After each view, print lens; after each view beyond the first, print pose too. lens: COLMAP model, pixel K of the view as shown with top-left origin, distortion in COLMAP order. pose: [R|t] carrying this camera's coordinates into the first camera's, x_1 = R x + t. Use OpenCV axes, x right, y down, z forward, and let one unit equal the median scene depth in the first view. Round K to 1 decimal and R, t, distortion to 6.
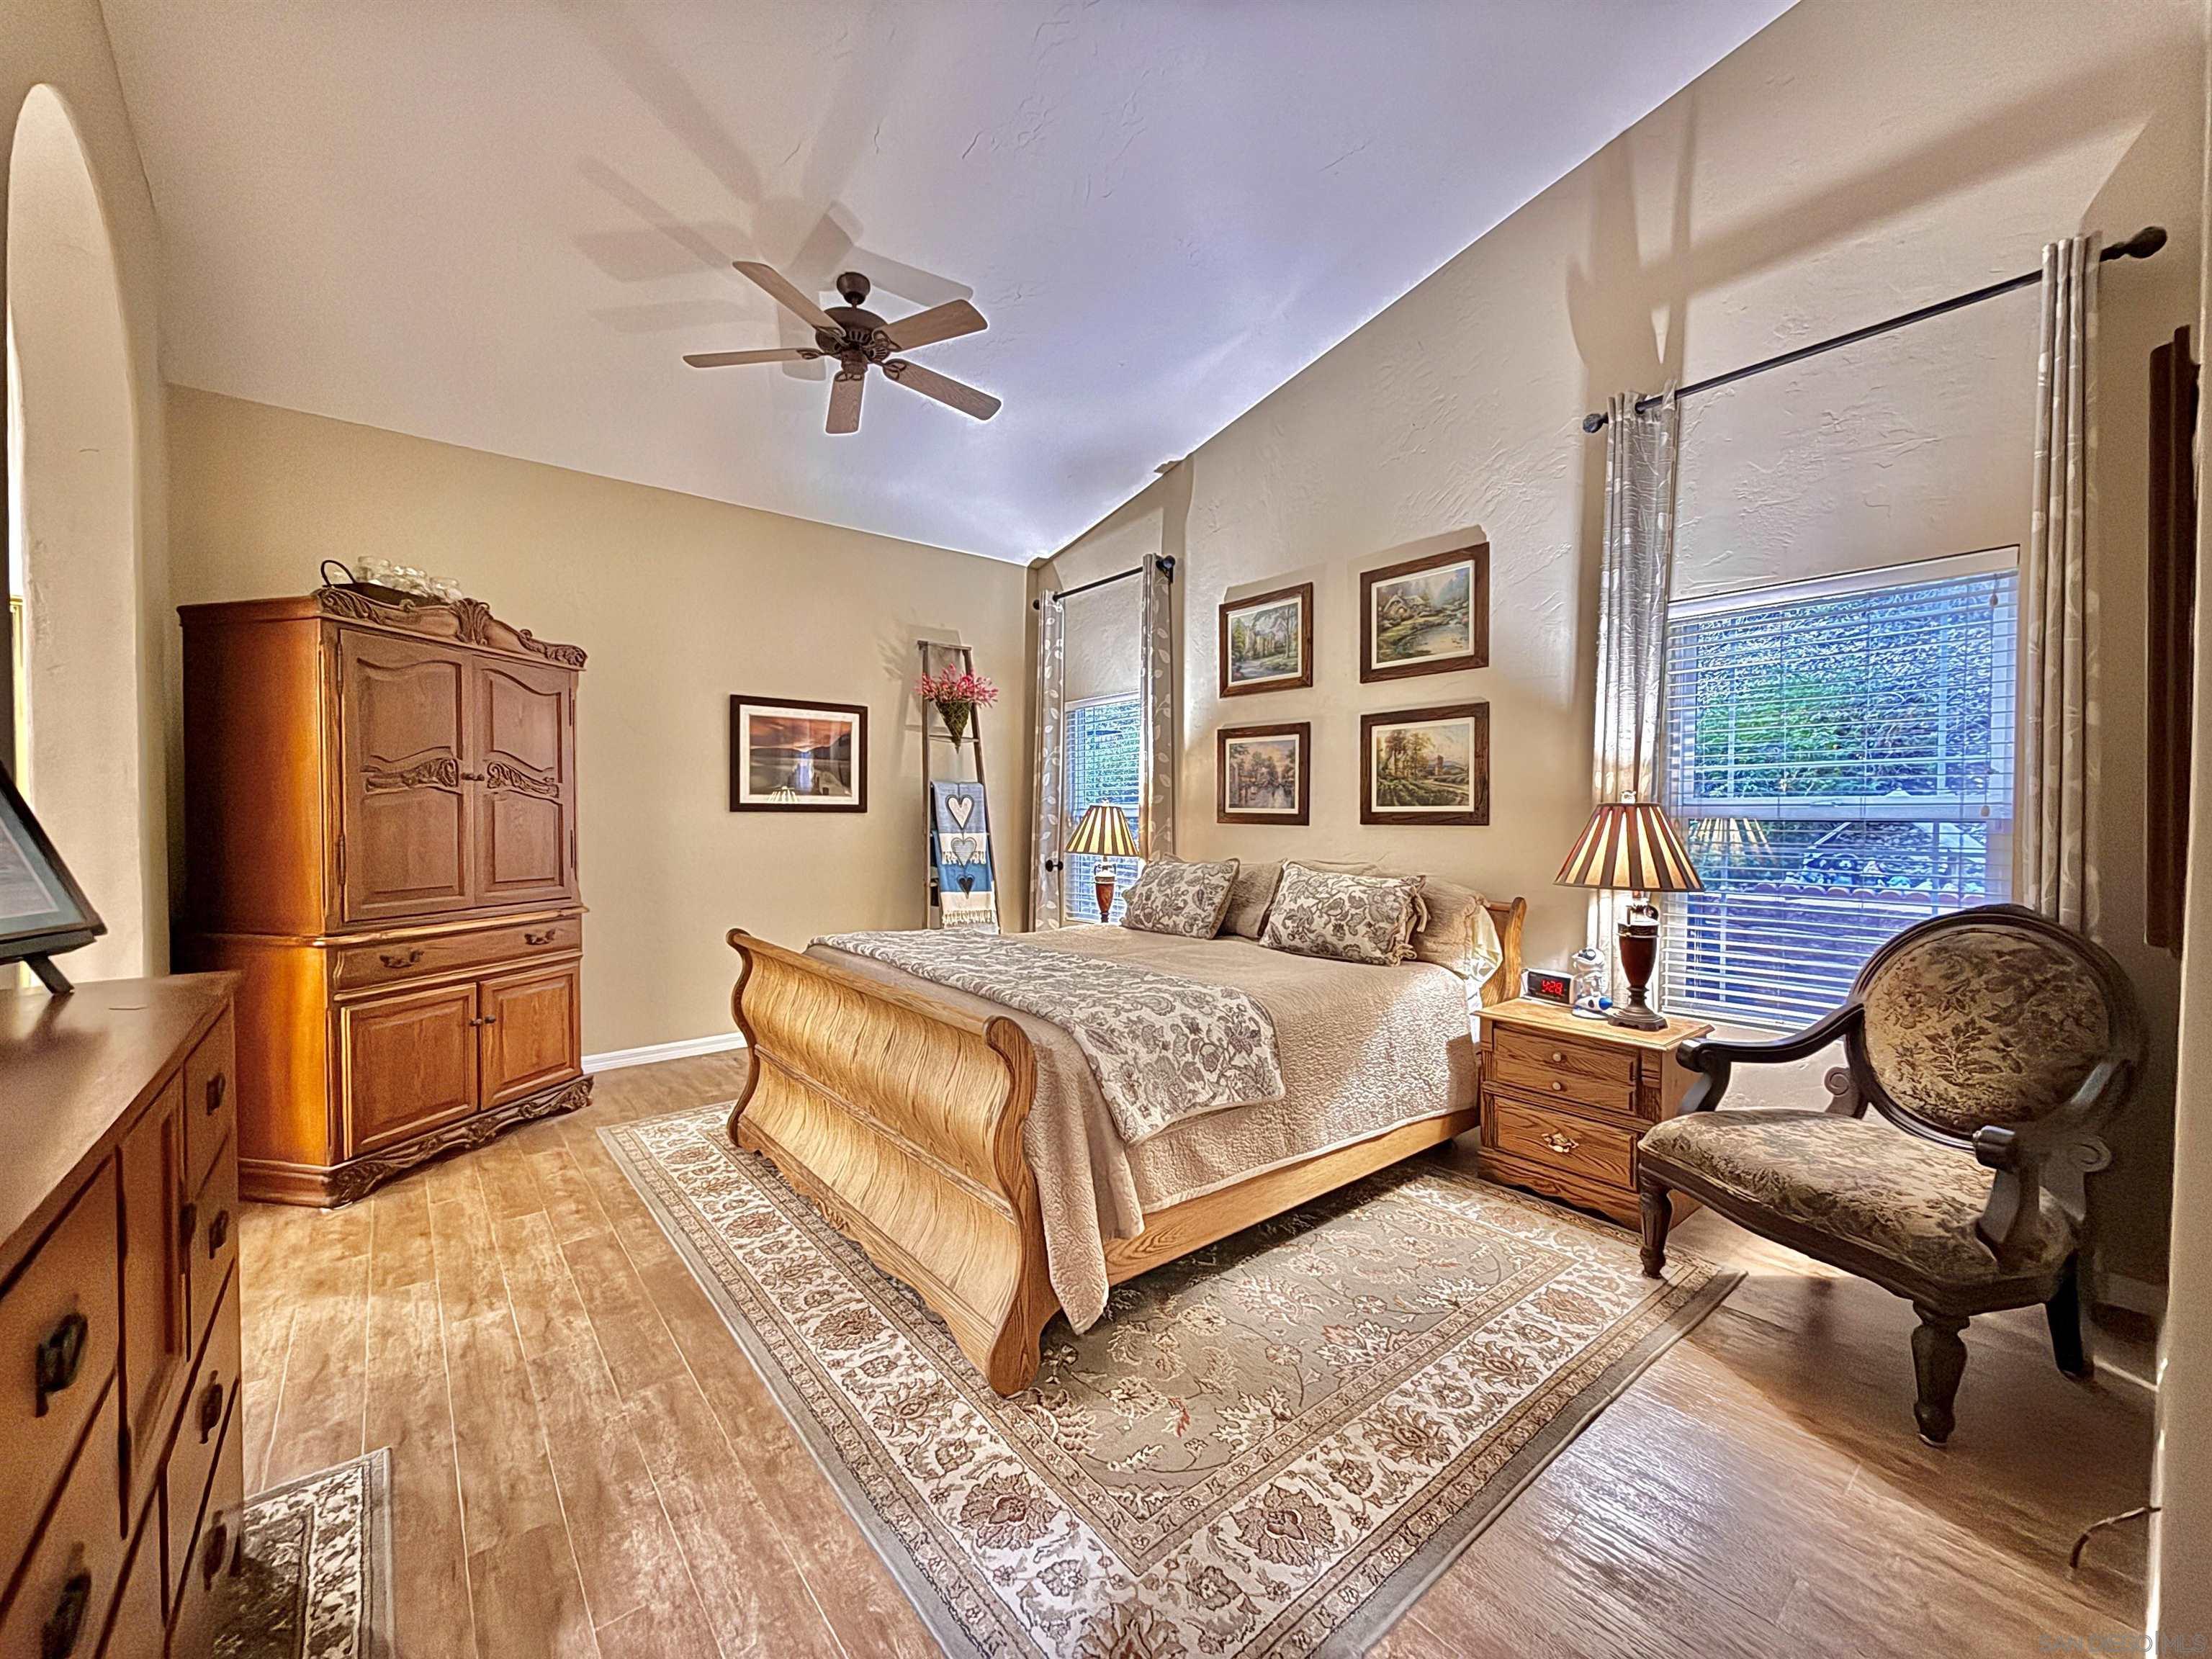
lens RADIAL K [[881.3, 0, 1113.1], [0, 881.3, 830.7], [0, 0, 1]] dist [0.000895, -0.000546]
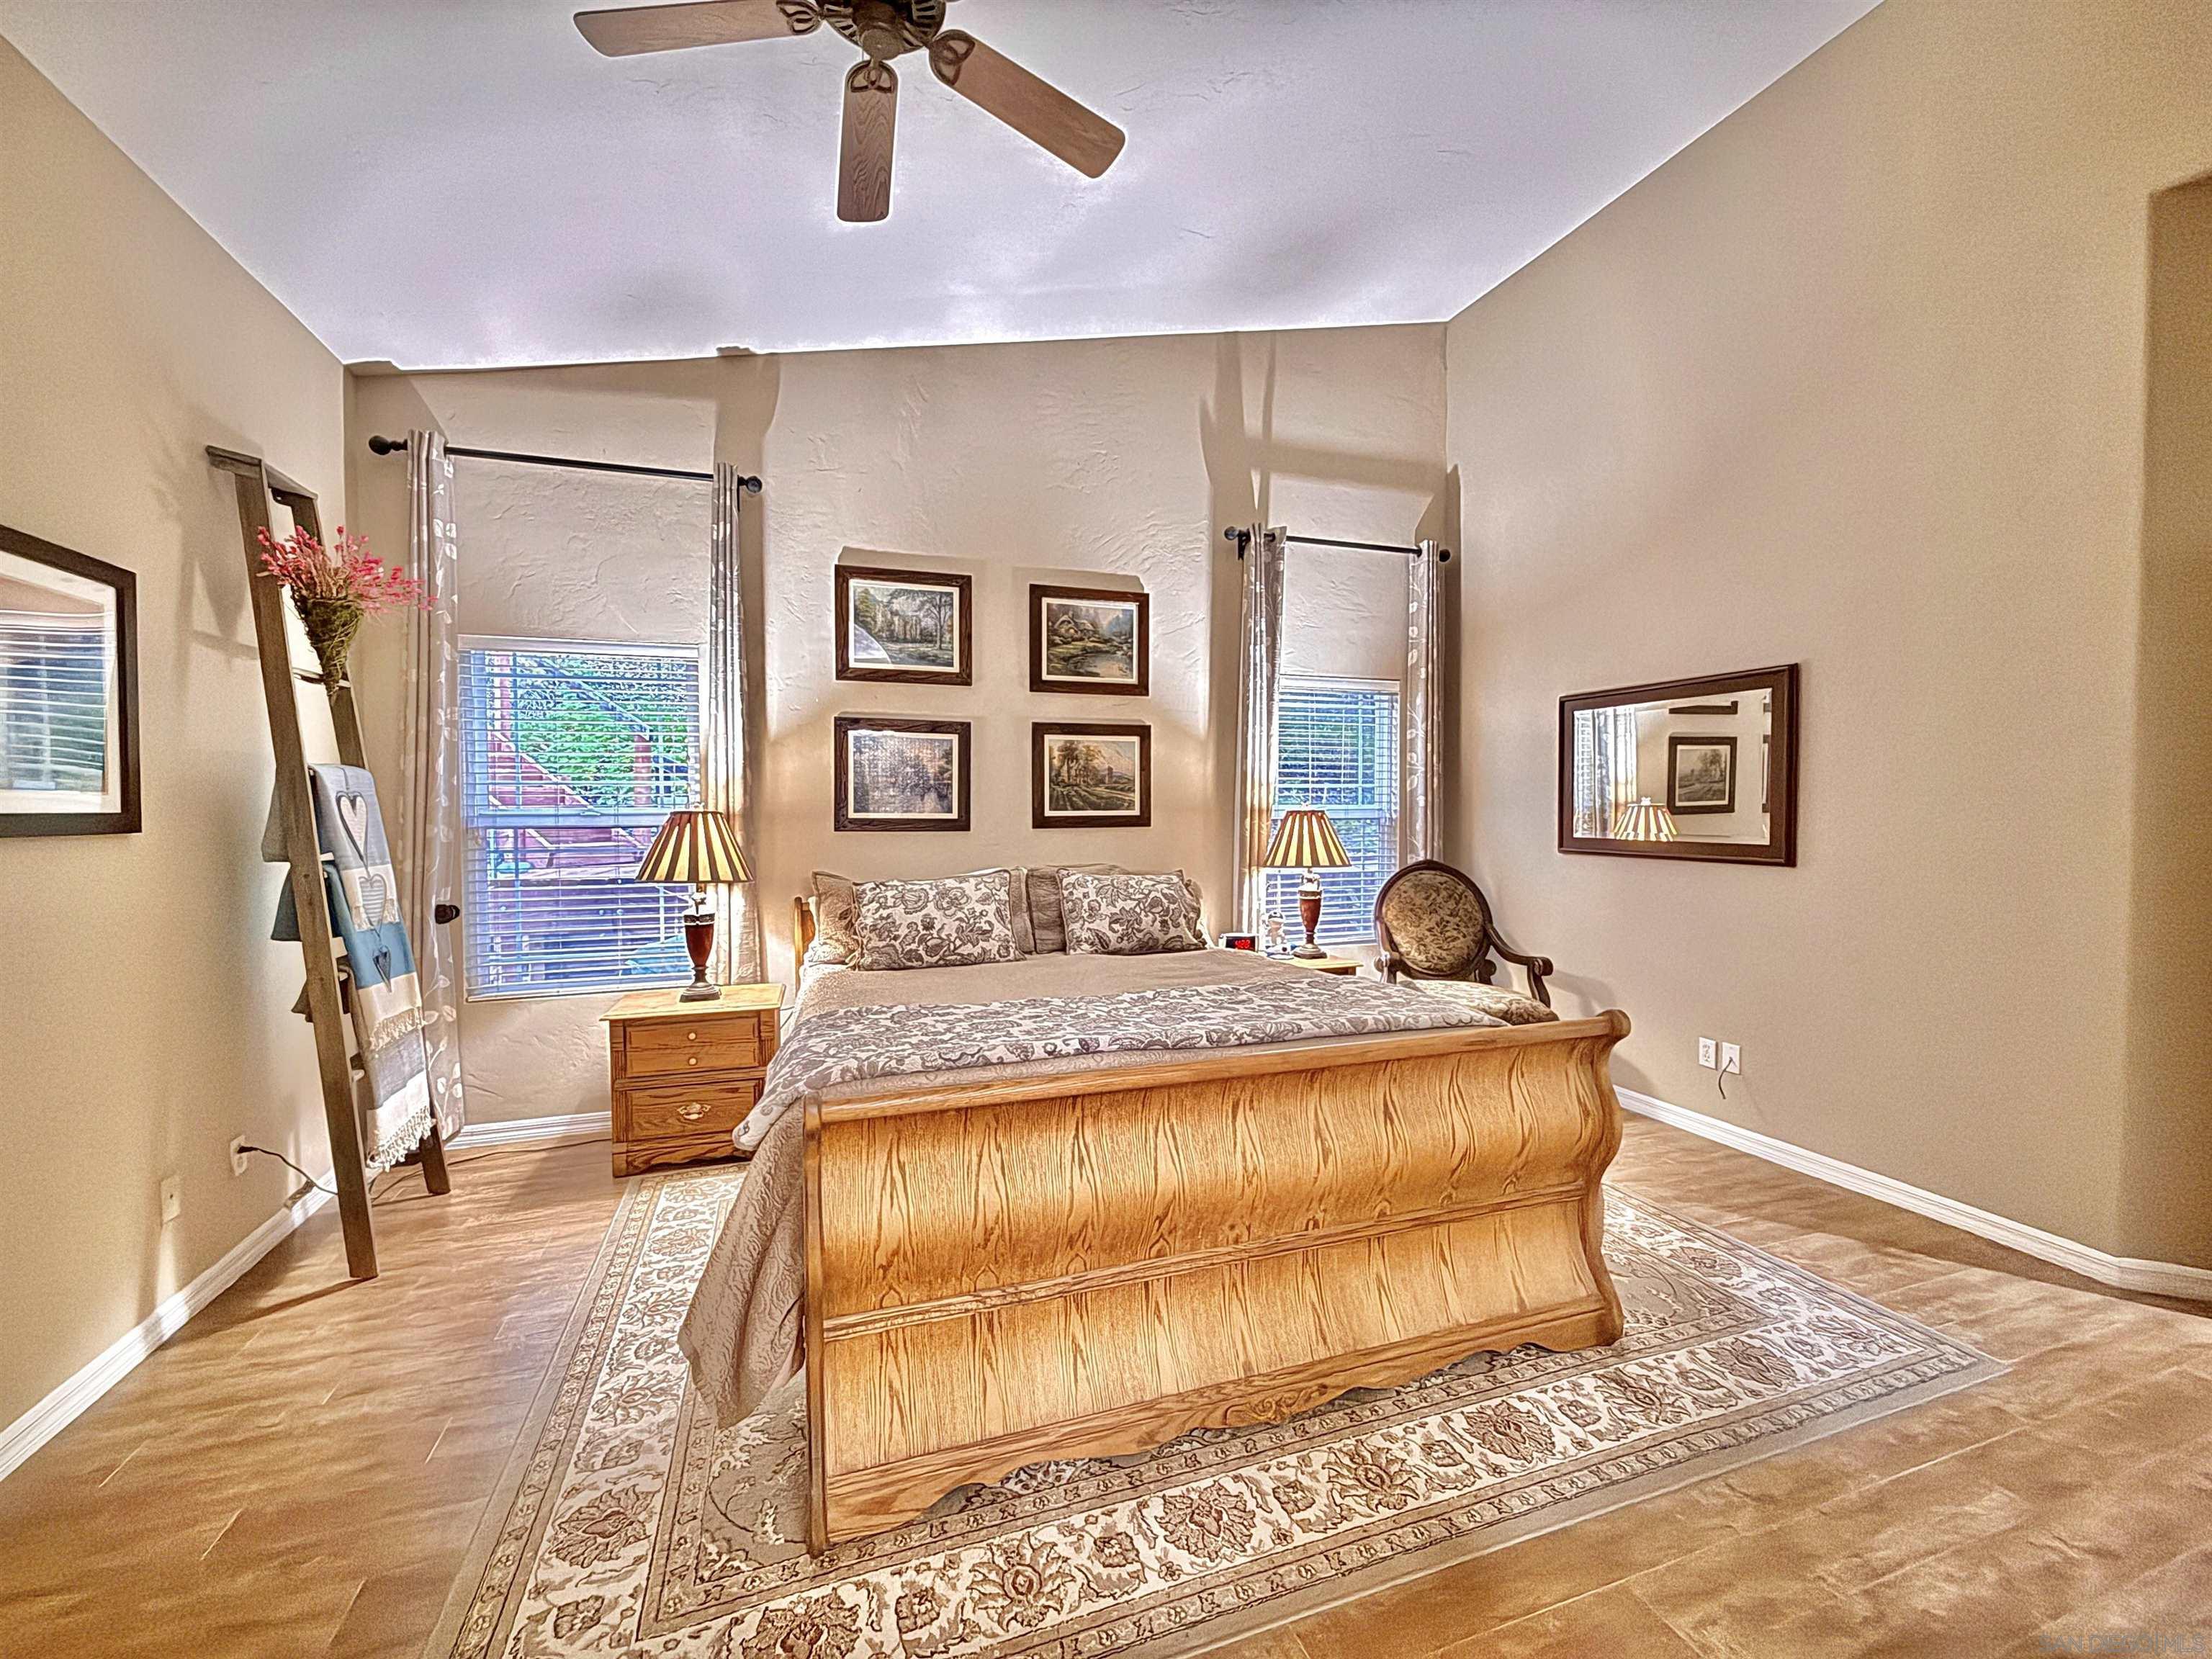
lens RADIAL K [[881.3, 0, 1087.4], [0, 881.3, 831.4], [0, 0, 1]] dist [0.000895, -0.000546]
pose [[0.353437, -0.031040, 0.934943, -0.683734], [0.022290, 0.999445, 0.024755, -0.028746], [-0.935193, 0.012091, 0.353933, 0.594967]]
